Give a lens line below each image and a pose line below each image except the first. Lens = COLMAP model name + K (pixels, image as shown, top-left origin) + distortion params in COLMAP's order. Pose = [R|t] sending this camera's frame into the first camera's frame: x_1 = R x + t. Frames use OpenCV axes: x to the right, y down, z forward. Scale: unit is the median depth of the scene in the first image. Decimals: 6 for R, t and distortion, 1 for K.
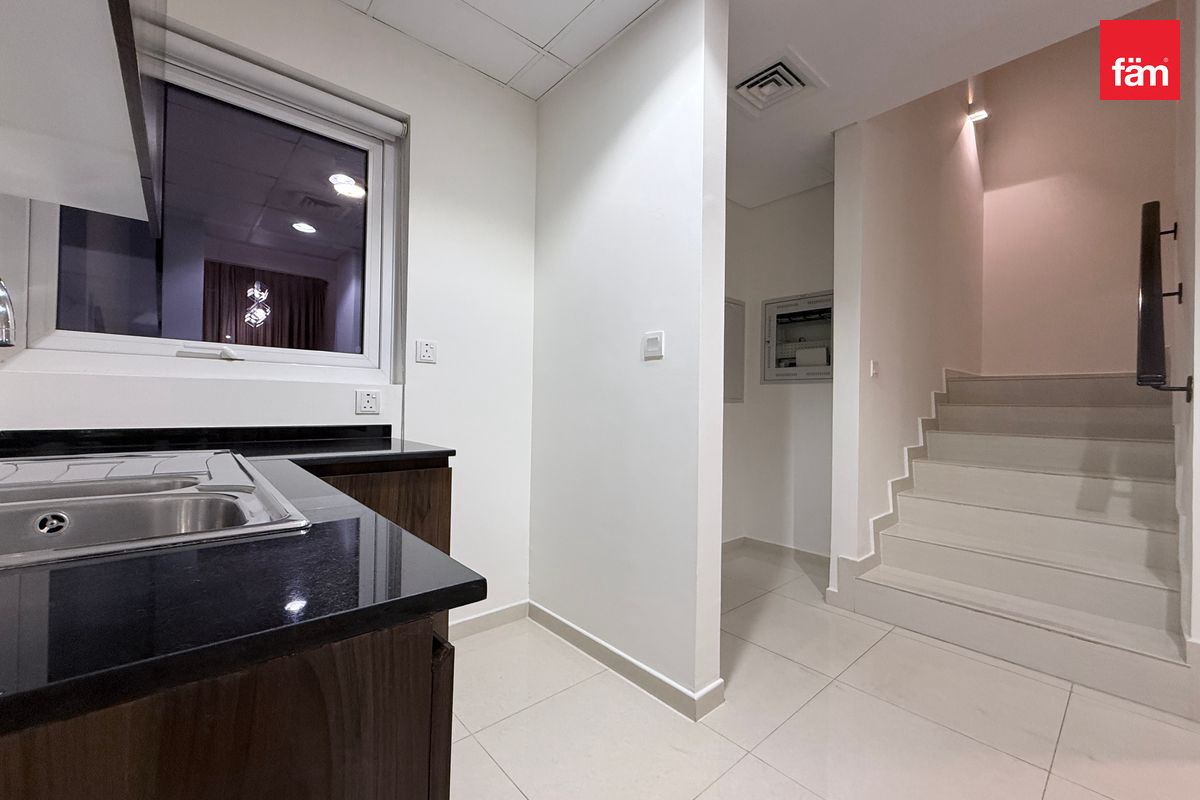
lens RADIAL K [[477.9, 0, 596.4], [0, 477.9, 400.7], [0, 0, 1]] dist [0.000534, -0.000088]
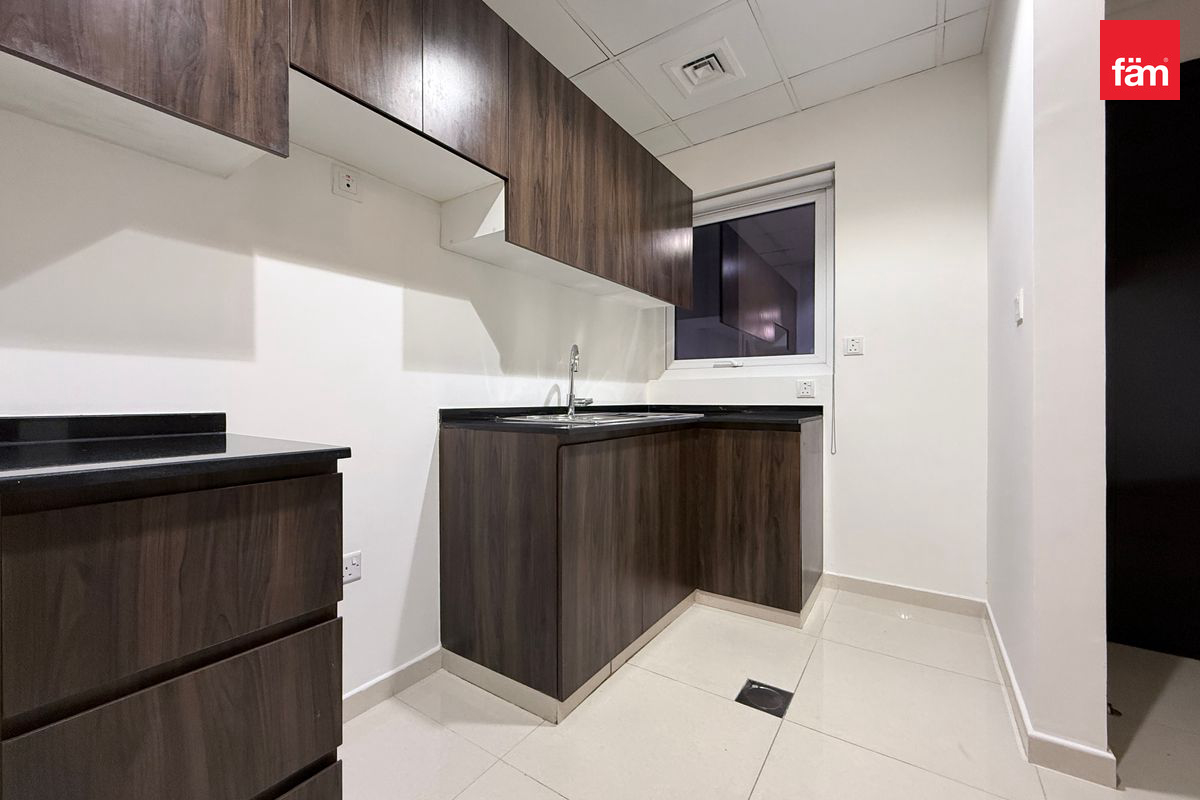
lens RADIAL K [[477.9, 0, 596.1], [0, 477.9, 401.7], [0, 0, 1]] dist [0.000534, -0.000088]
pose [[0.251544, -0.011552, -0.967777, 0.592552], [0.011647, 0.999892, -0.008908, 0.037974], [0.967776, -0.009031, 0.251652, 0.057613]]
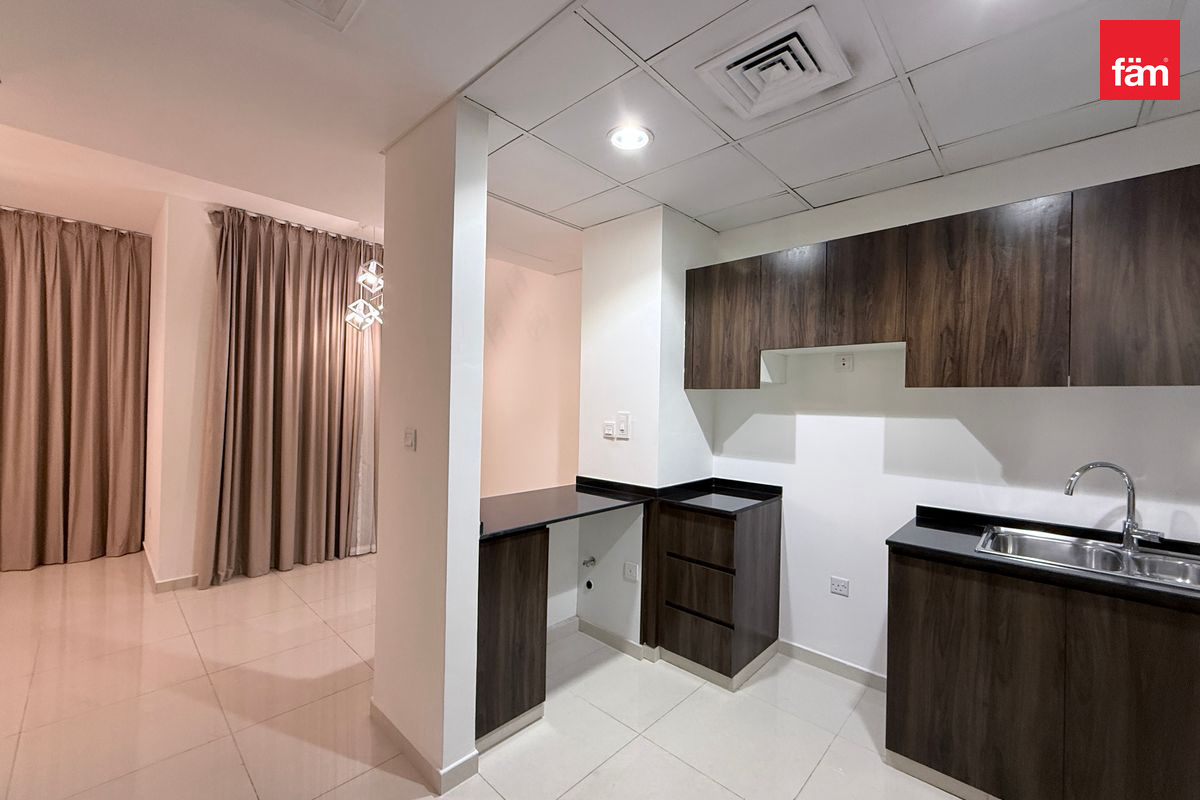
lens RADIAL K [[477.9, 0, 596.6], [0, 477.9, 402.6], [0, 0, 1]] dist [0.000534, -0.000088]
pose [[-0.995271, -0.035236, -0.090516, 0.557719], [-0.034572, 0.999363, -0.008891, -0.150873], [0.090772, -0.005720, -0.995855, 0.987593]]
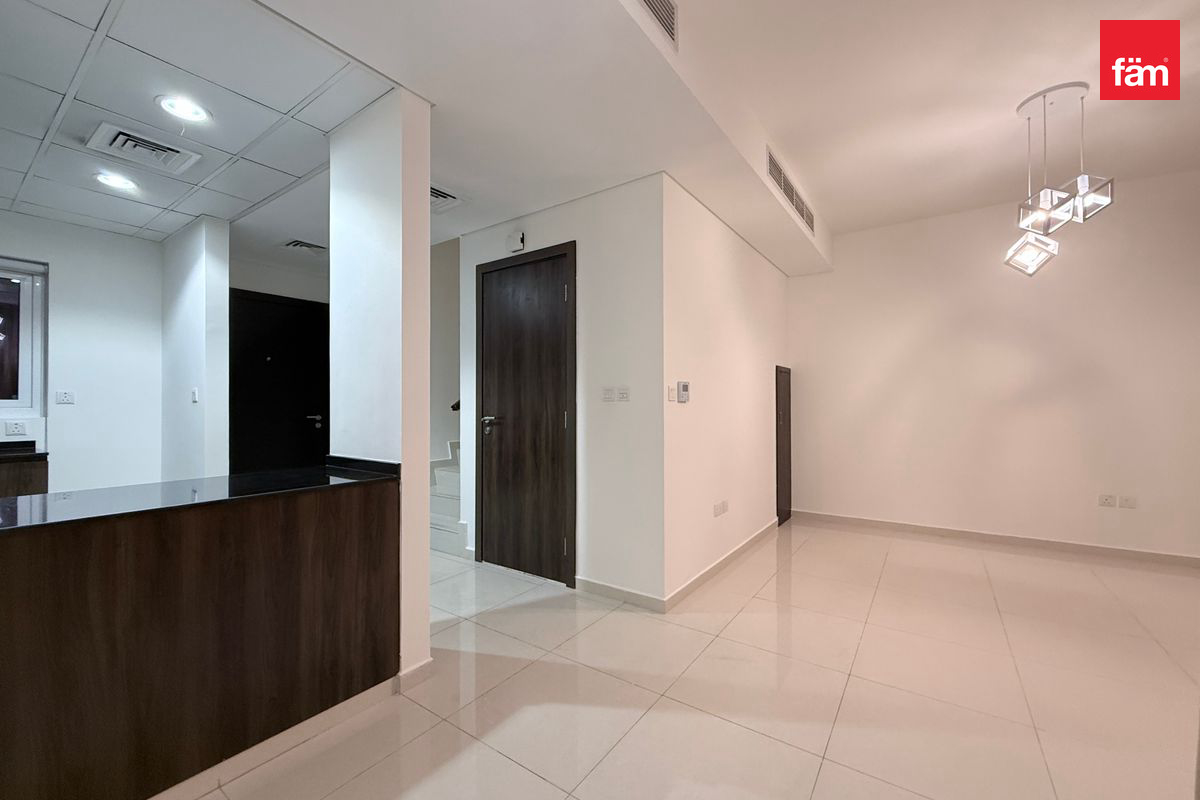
lens RADIAL K [[477.9, 0, 597.3], [0, 477.9, 400.8], [0, 0, 1]] dist [0.000534, -0.000088]
pose [[0.971070, -0.016664, 0.238213, 1.003433], [0.017173, 0.999853, -0.000059, -0.052230], [-0.238177, 0.004148, 0.971213, -1.038251]]
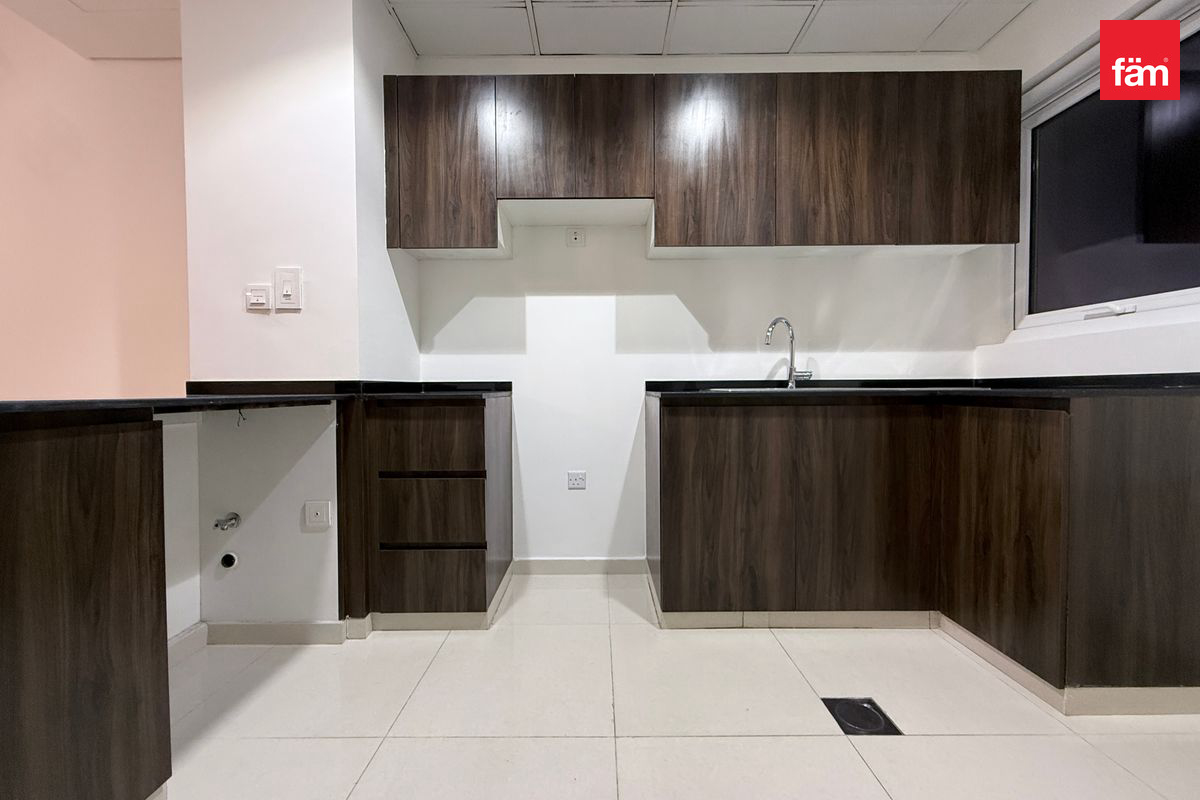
lens RADIAL K [[477.9, 0, 598.1], [0, 477.9, 400.8], [0, 0, 1]] dist [0.000534, -0.000088]
pose [[-0.661436, 0.005828, -0.749979, 0.624819], [-0.000088, 0.999969, 0.007849, 0.076292], [0.750001, 0.005258, -0.661415, 0.631337]]
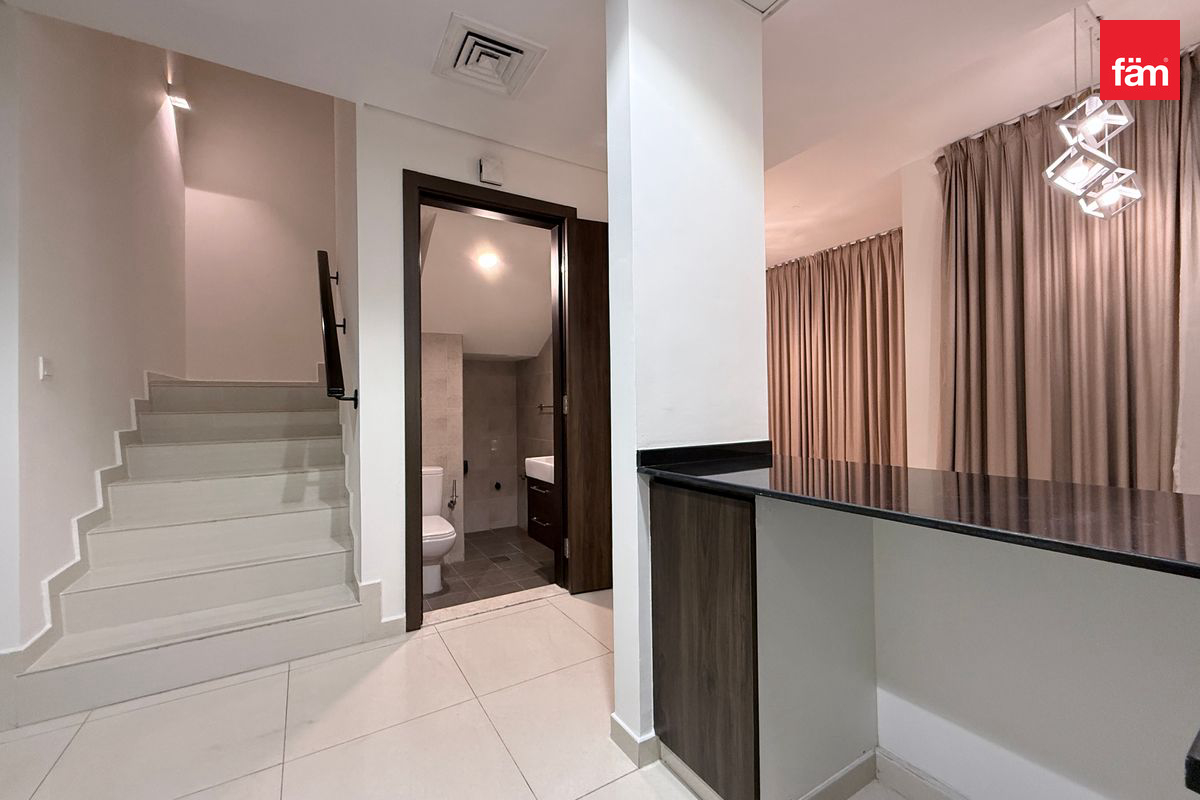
lens RADIAL K [[477.9, 0, 596.3], [0, 477.9, 400.7], [0, 0, 1]] dist [0.000534, -0.000088]
pose [[0.168022, -0.009805, 0.985734, 0.016395], [0.012206, 0.999895, 0.007865, -0.017415], [-0.985708, 0.010710, 0.168124, 0.081022]]
